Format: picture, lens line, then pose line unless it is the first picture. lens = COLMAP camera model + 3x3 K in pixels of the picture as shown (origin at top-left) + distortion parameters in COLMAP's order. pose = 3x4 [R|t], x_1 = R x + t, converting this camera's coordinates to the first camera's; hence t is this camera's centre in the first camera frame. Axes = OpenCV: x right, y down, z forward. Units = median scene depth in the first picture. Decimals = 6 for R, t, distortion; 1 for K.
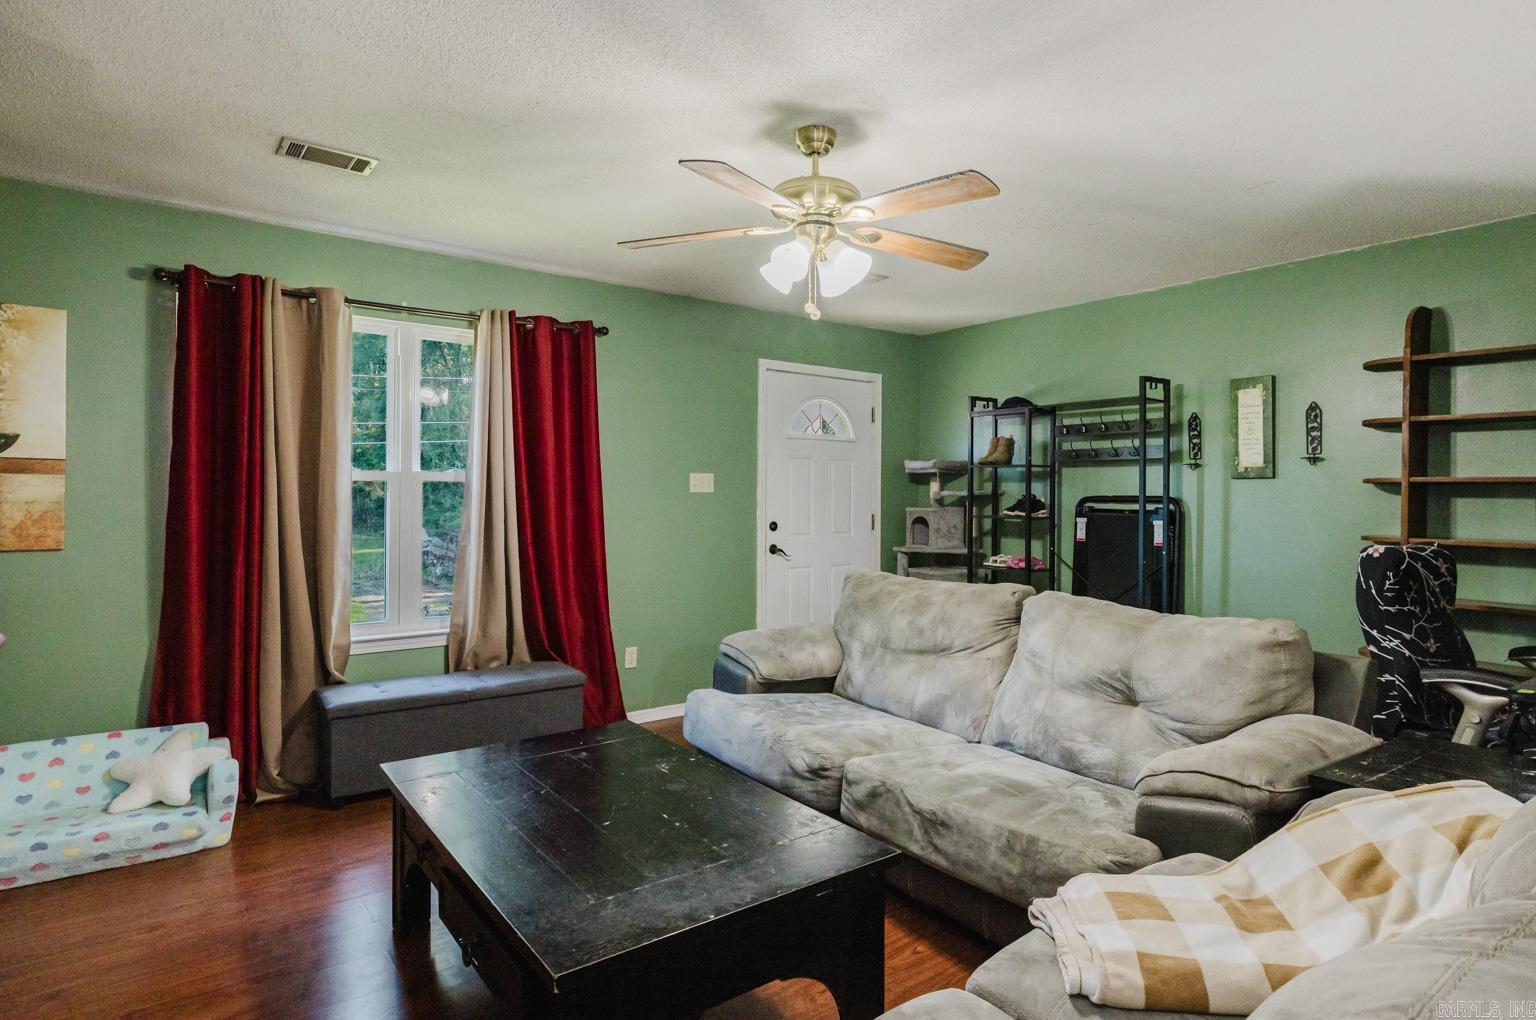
lens RADIAL K [[801.8, 0, 769.8], [0, 801.8, 504.1], [0, 0, 1]] dist [0.003453, 0.000781]
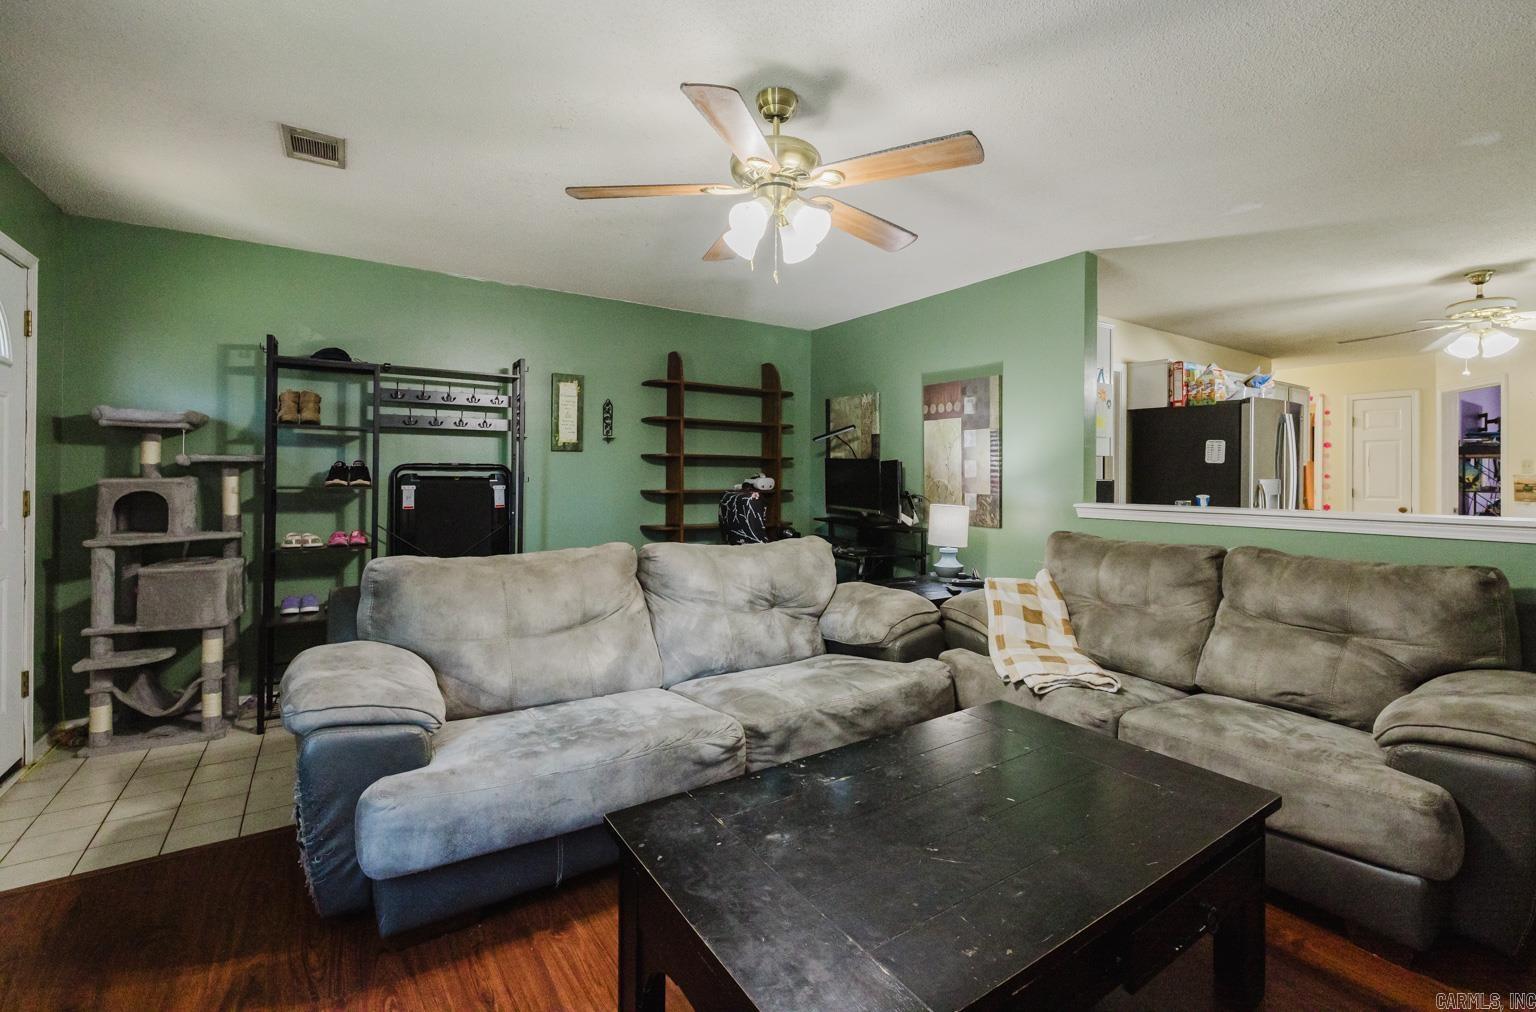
lens RADIAL K [[681.3, 0, 788.4], [0, 681.3, 470.3], [0, 0, 1]] dist [0.000162, 0.000047]
pose [[0.046748, -0.002943, 0.998902, -0.476609], [0.005176, 0.999983, 0.002704, -0.001406], [-0.998893, 0.005044, 0.046762, 0.558033]]
